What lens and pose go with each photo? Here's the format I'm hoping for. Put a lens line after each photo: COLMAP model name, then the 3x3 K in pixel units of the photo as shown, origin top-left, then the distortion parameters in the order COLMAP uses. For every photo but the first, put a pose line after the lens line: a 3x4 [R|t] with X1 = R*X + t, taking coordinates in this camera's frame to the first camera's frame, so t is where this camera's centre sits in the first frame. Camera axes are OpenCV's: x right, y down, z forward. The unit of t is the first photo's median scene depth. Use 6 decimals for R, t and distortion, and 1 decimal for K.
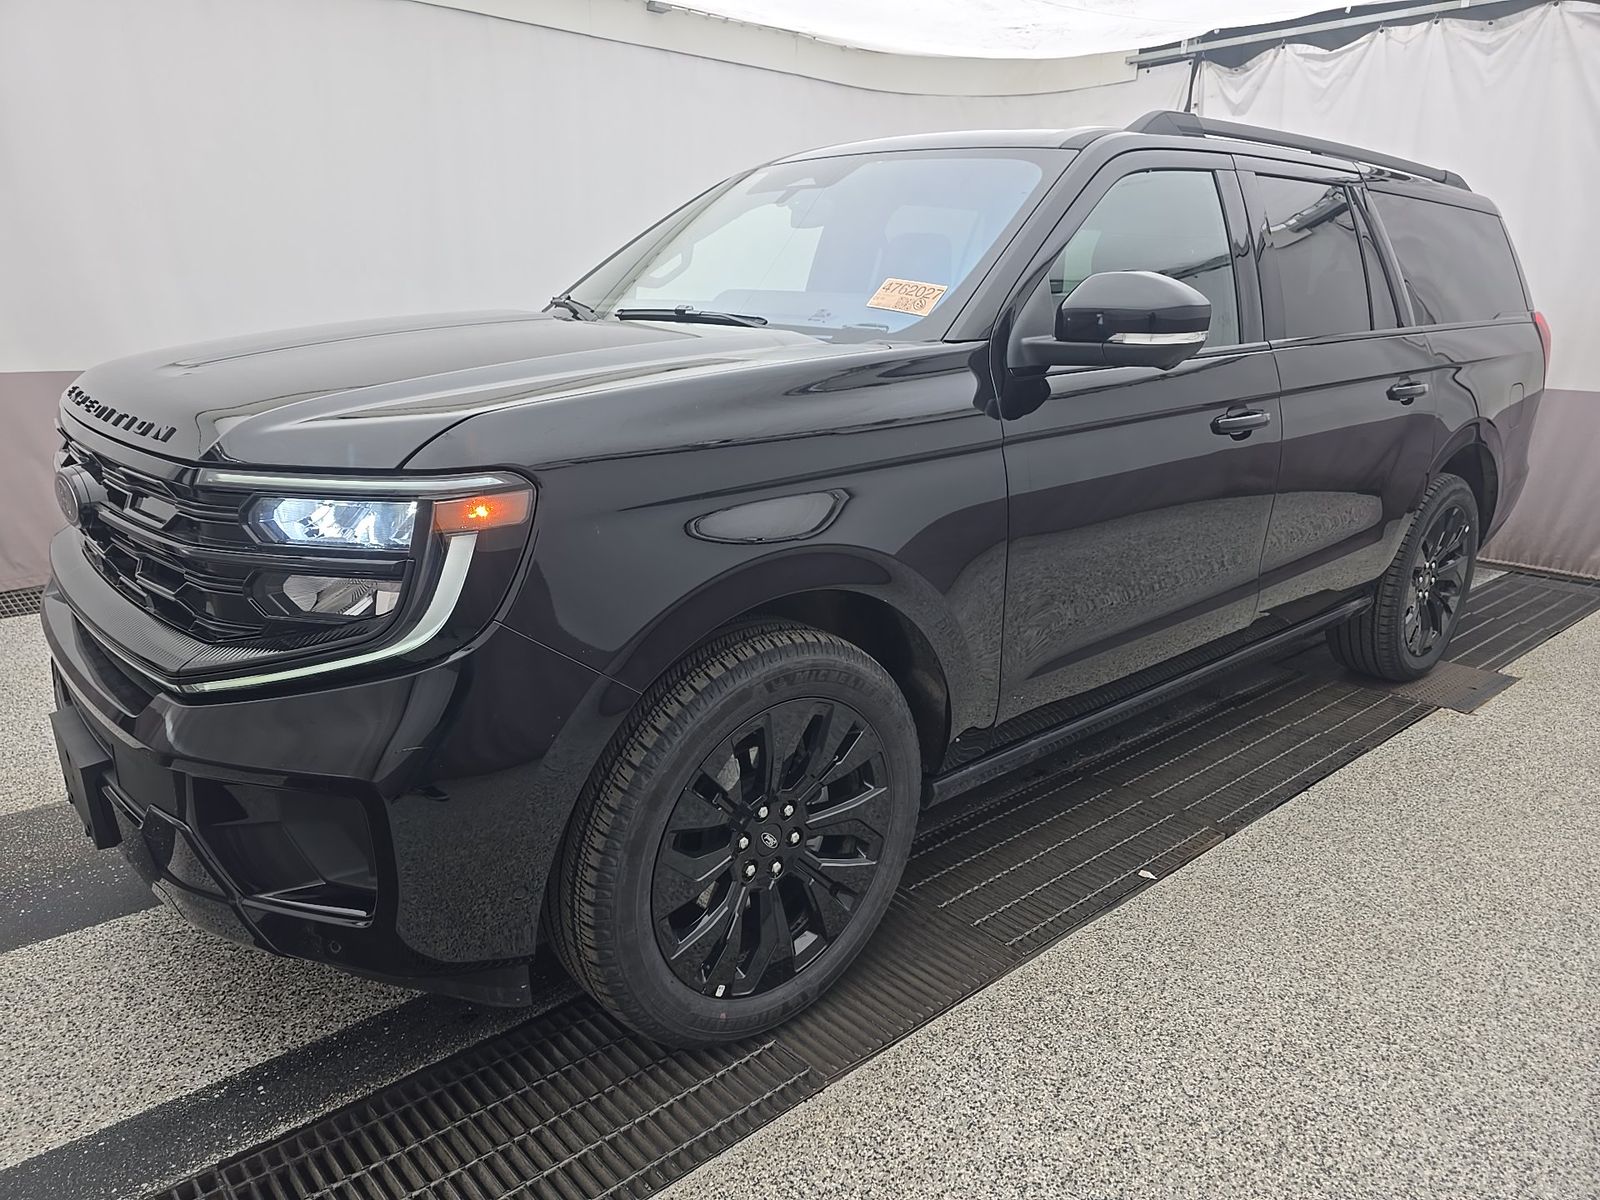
lens RADIAL K [[1082.7, 0, 797.4], [0, 1082.7, 602.0], [0, 0, 1]] dist [0.013423, -0.015753]
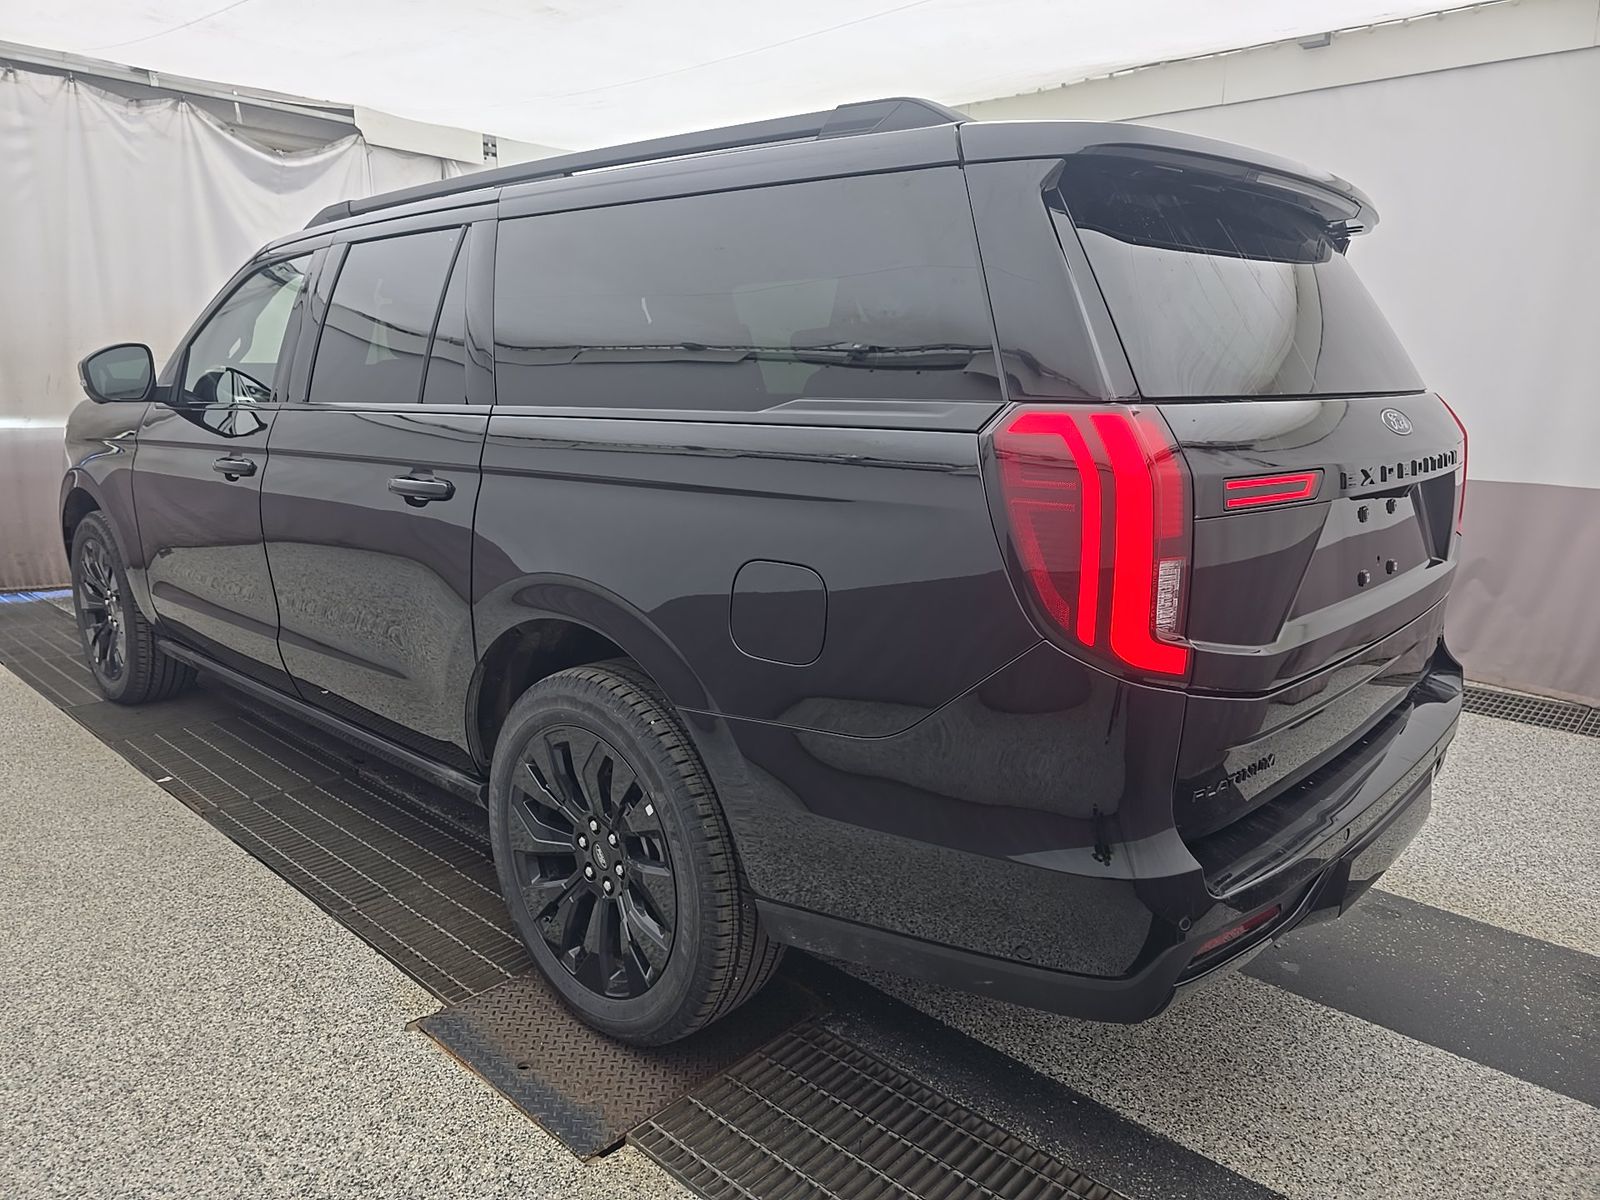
lens RADIAL K [[1082.7, 0, 795.7], [0, 1082.7, 598.7], [0, 0, 1]] dist [0.013423, -0.015753]
pose [[0.105556, 0.190057, -0.976082, 1.311064], [-0.288535, 0.945192, 0.152839, -0.309004], [0.951633, 0.265501, 0.154608, 1.147667]]
